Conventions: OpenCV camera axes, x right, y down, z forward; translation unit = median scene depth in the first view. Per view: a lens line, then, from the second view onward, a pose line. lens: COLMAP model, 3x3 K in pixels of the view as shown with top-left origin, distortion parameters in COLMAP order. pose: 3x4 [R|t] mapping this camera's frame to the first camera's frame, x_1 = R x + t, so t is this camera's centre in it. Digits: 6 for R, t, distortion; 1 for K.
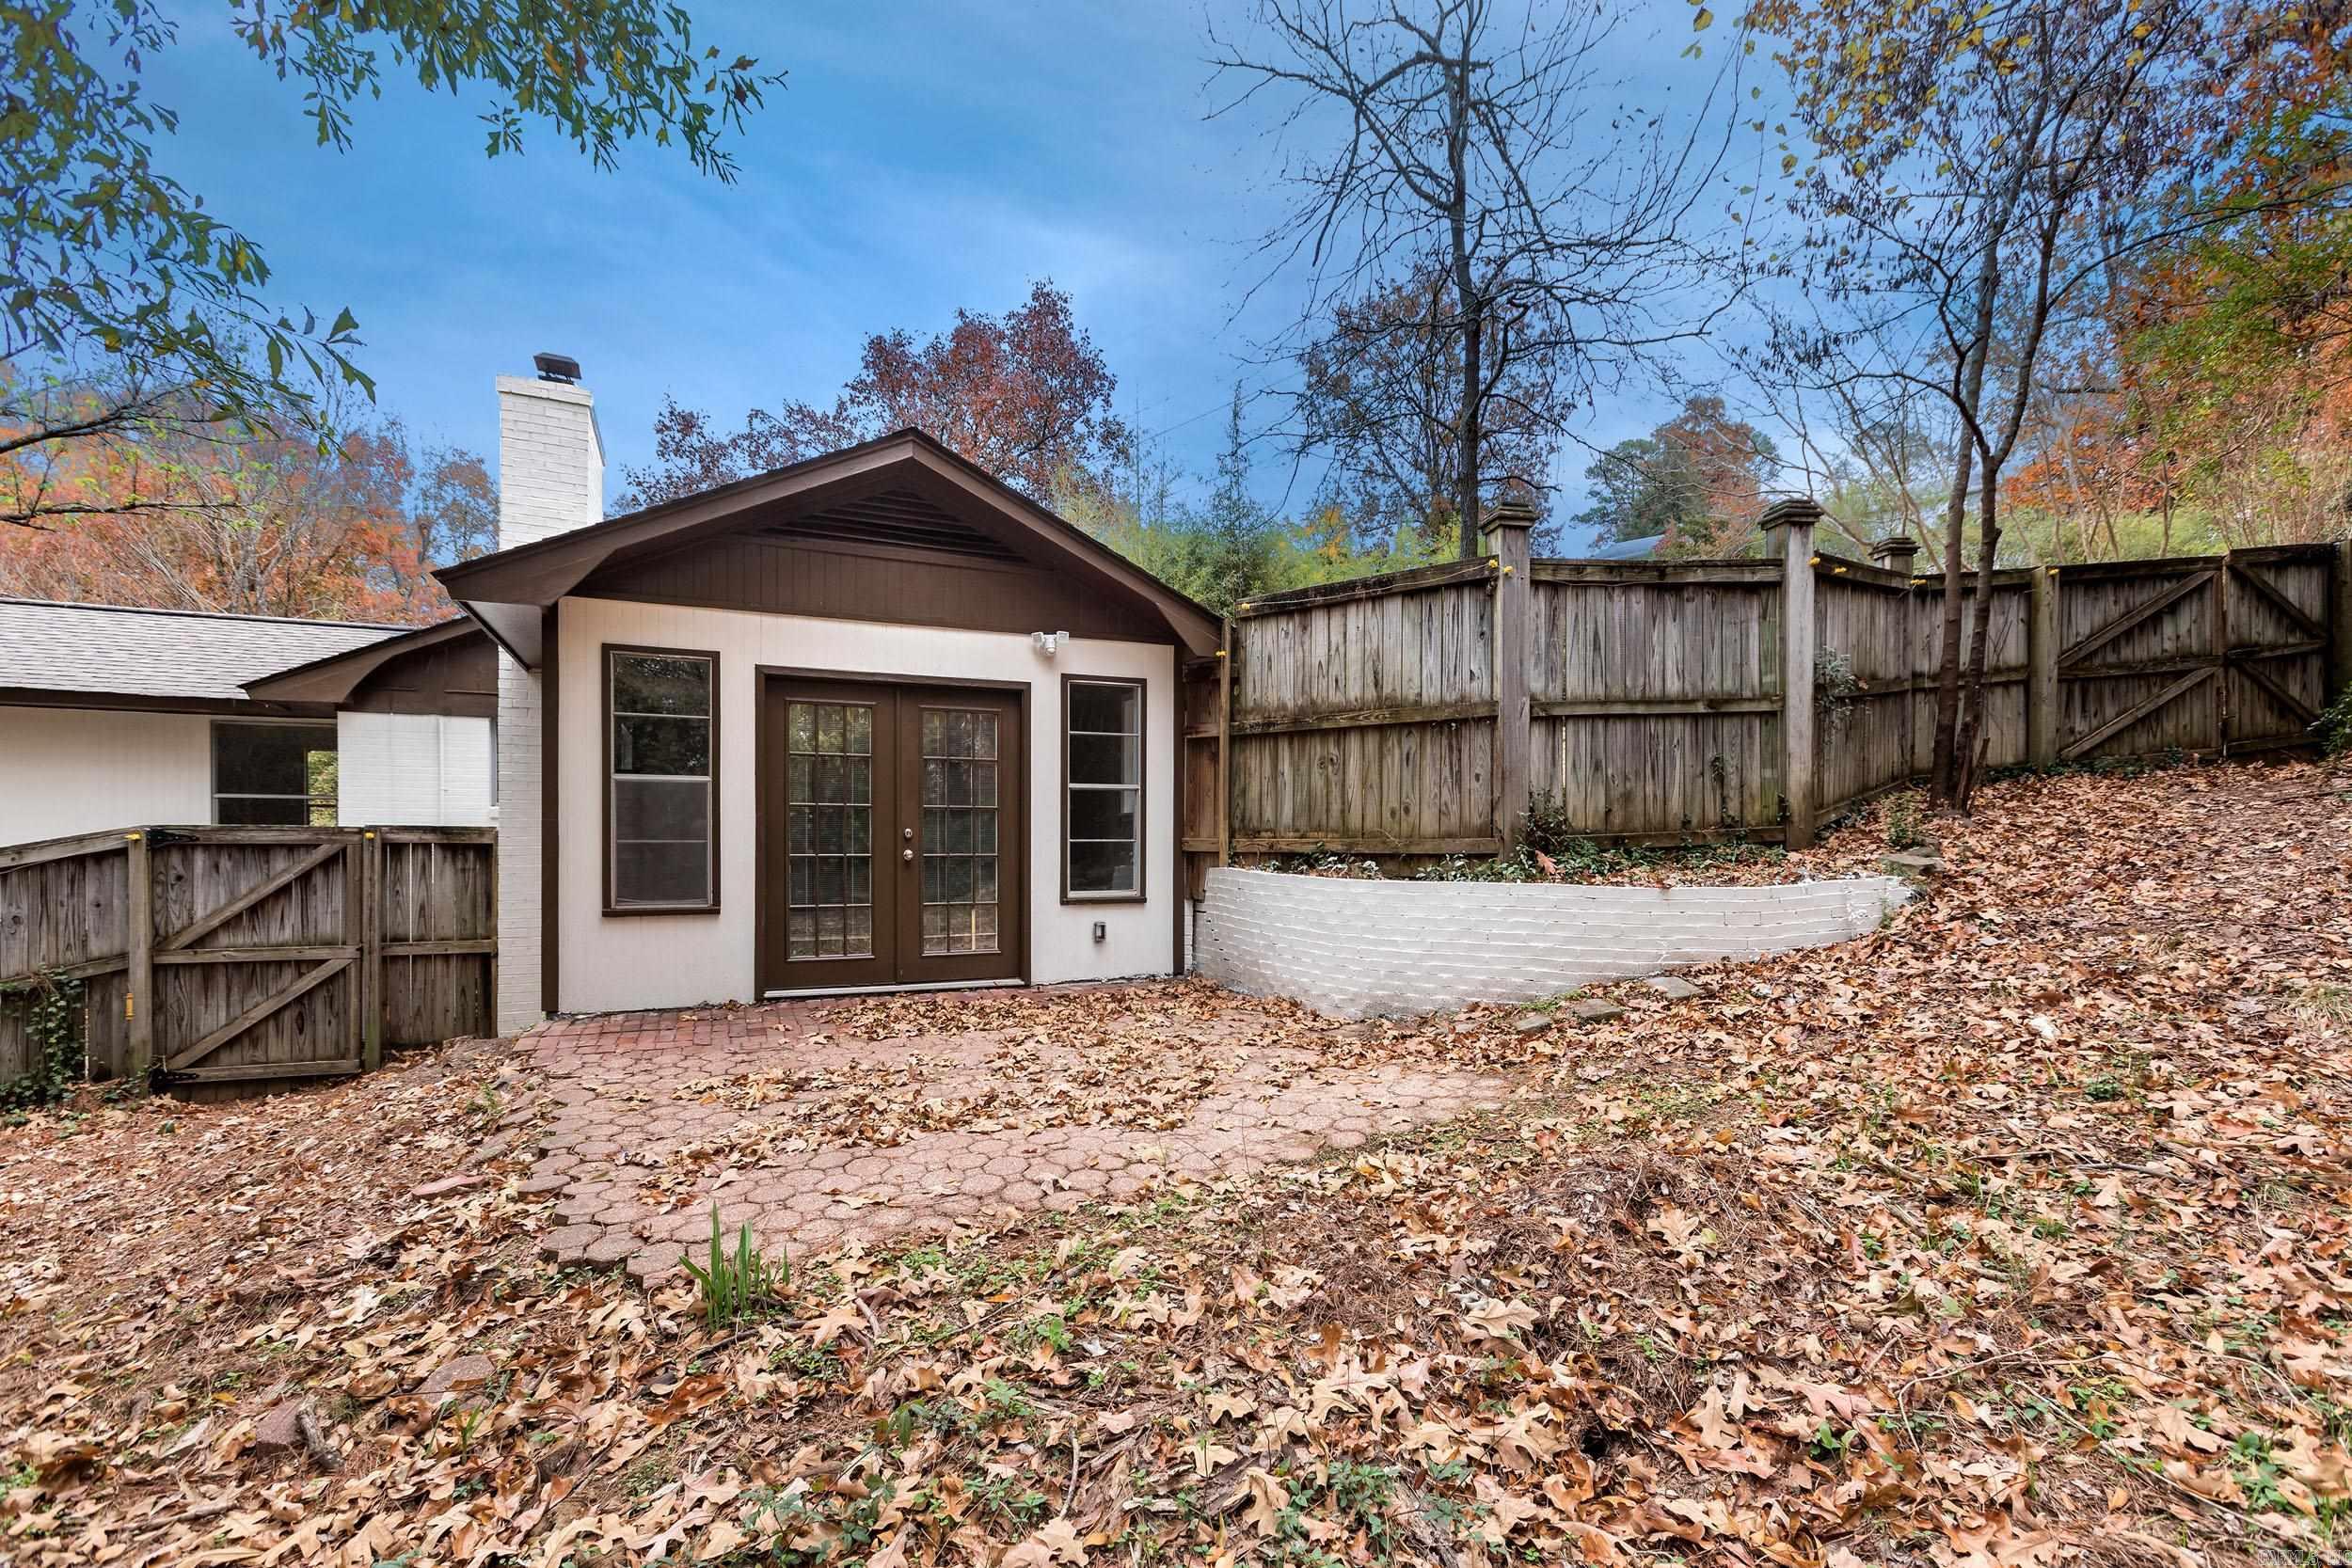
lens RADIAL K [[1079.6, 0, 1258.7], [0, 1079.6, 852.1], [0, 0, 1]] dist [-0.008866, 0.006086]
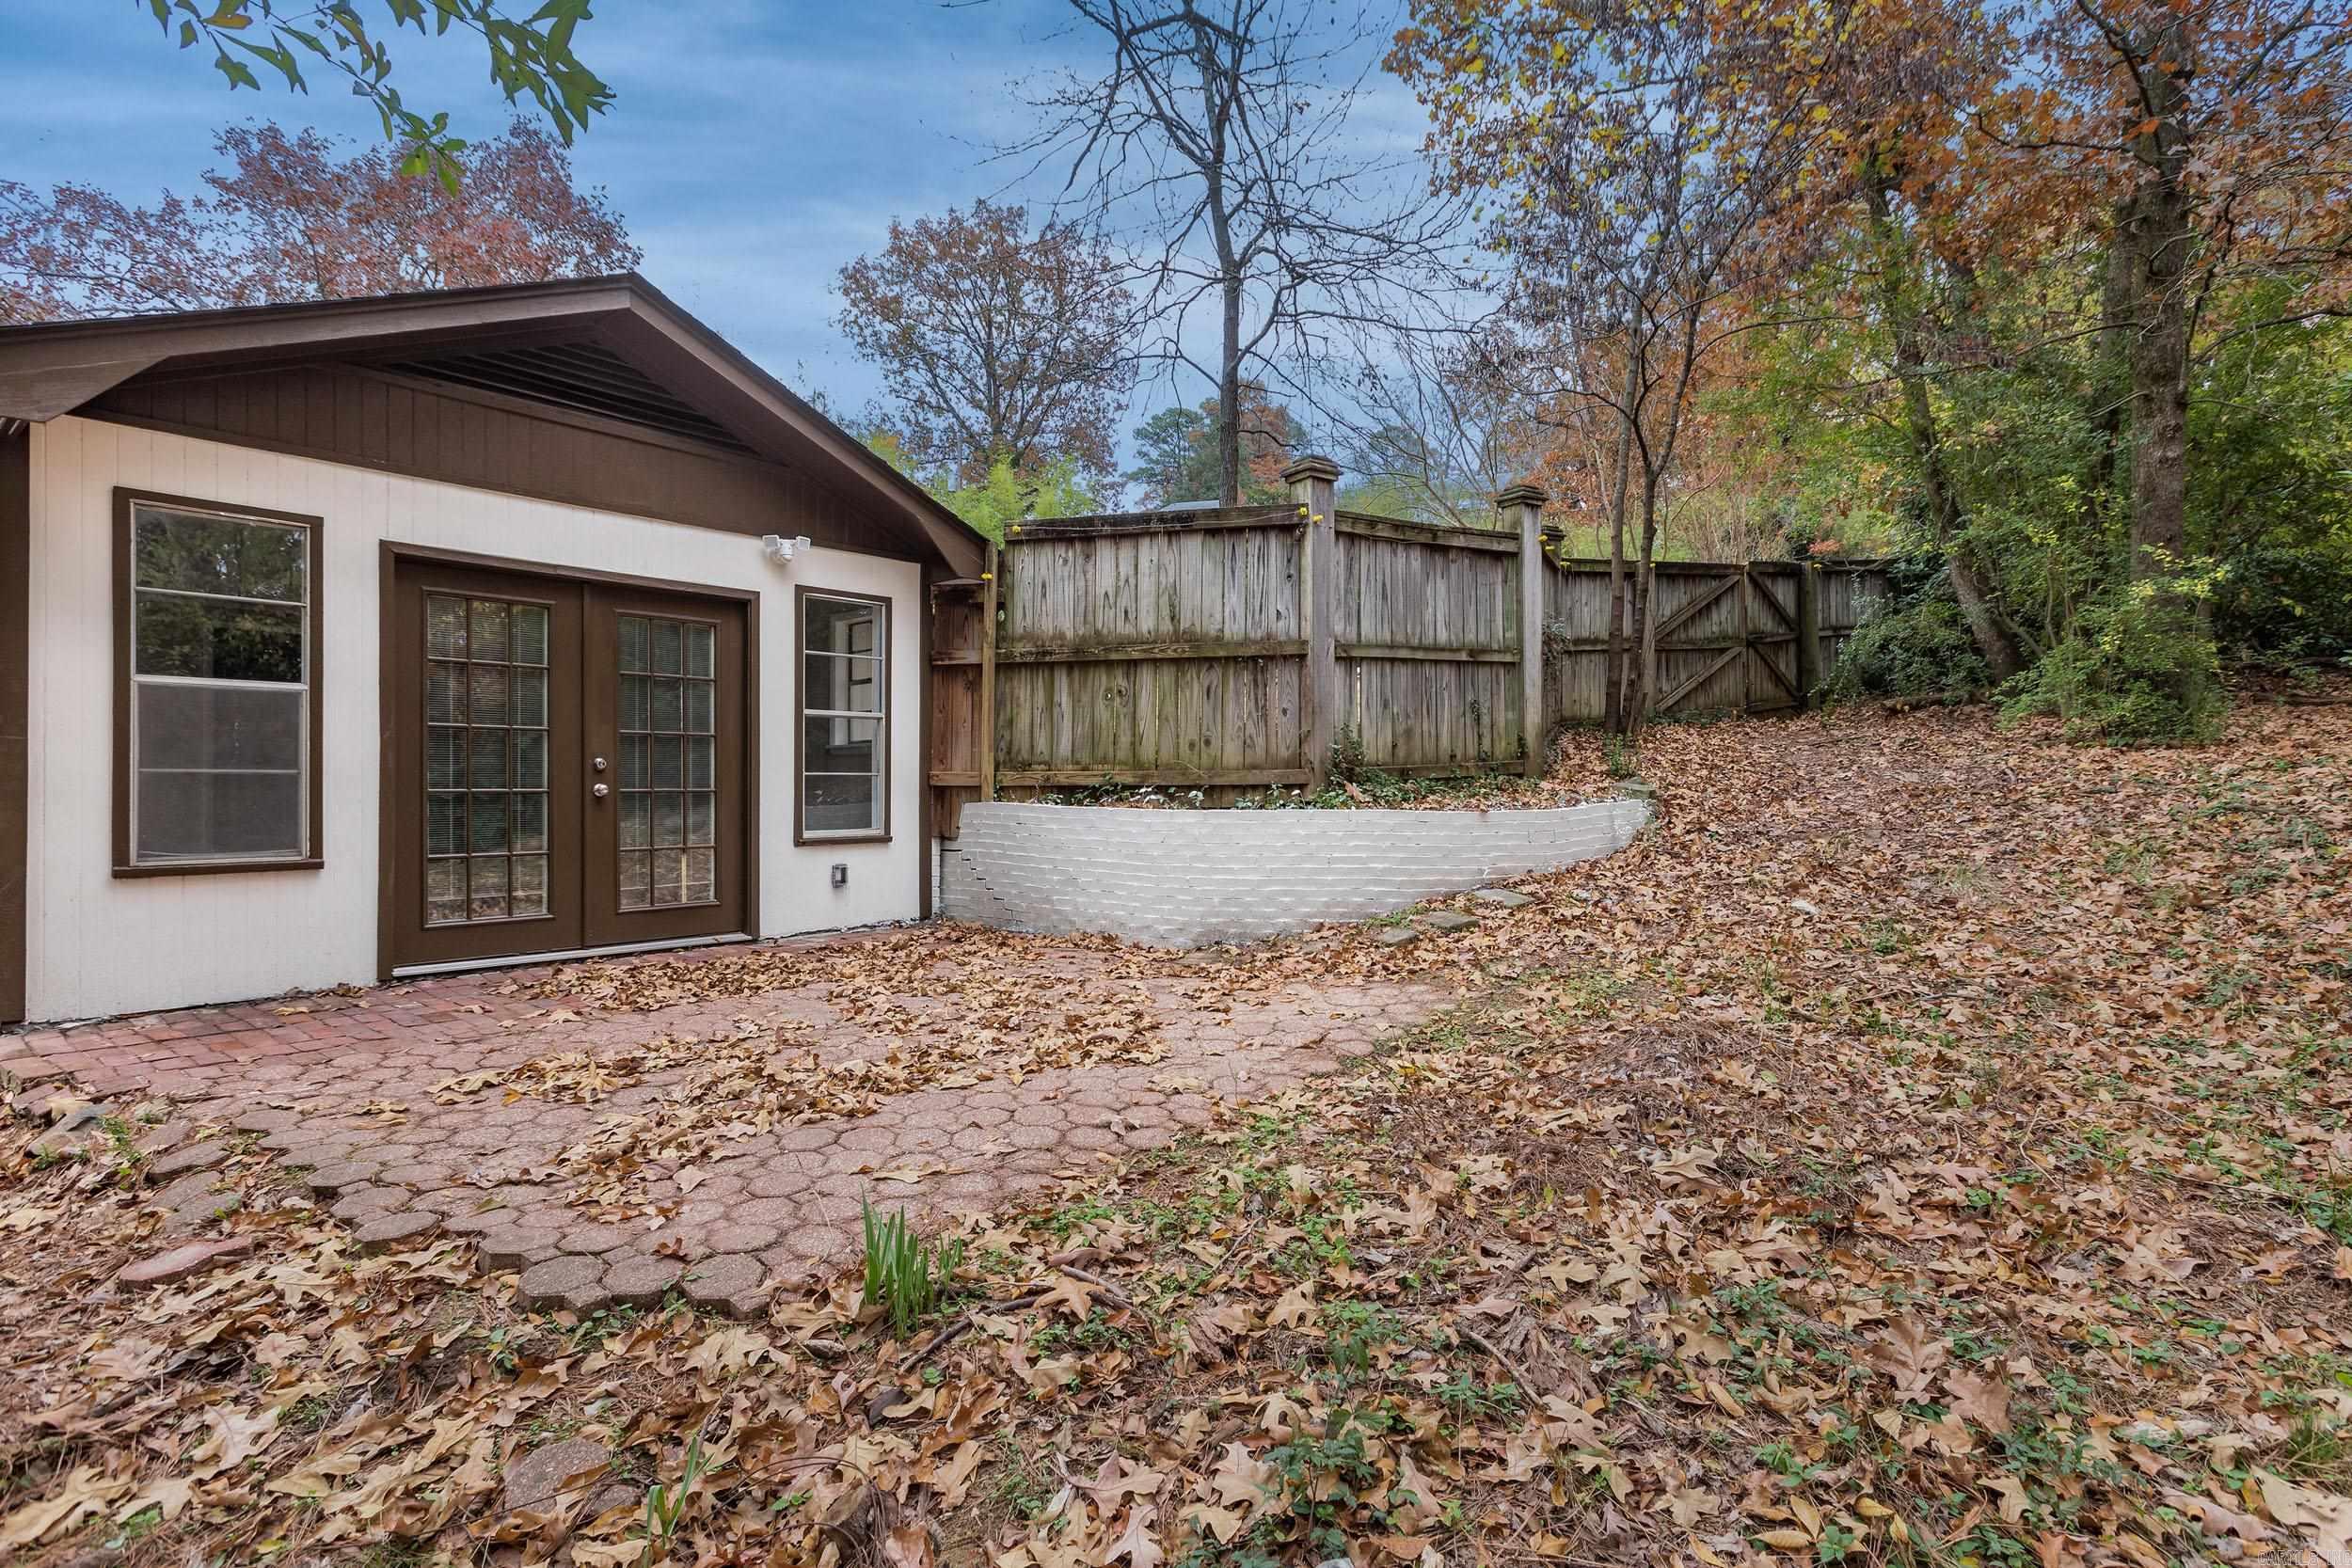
lens RADIAL K [[1079.6, 0, 1255.2], [0, 1079.6, 787.4], [0, 0, 1]] dist [-0.008866, 0.006086]
pose [[0.903677, -0.001758, 0.428211, -0.280660], [0.006510, 0.999932, -0.009632, 0.014802], [-0.428165, 0.011492, 0.903627, 0.059410]]
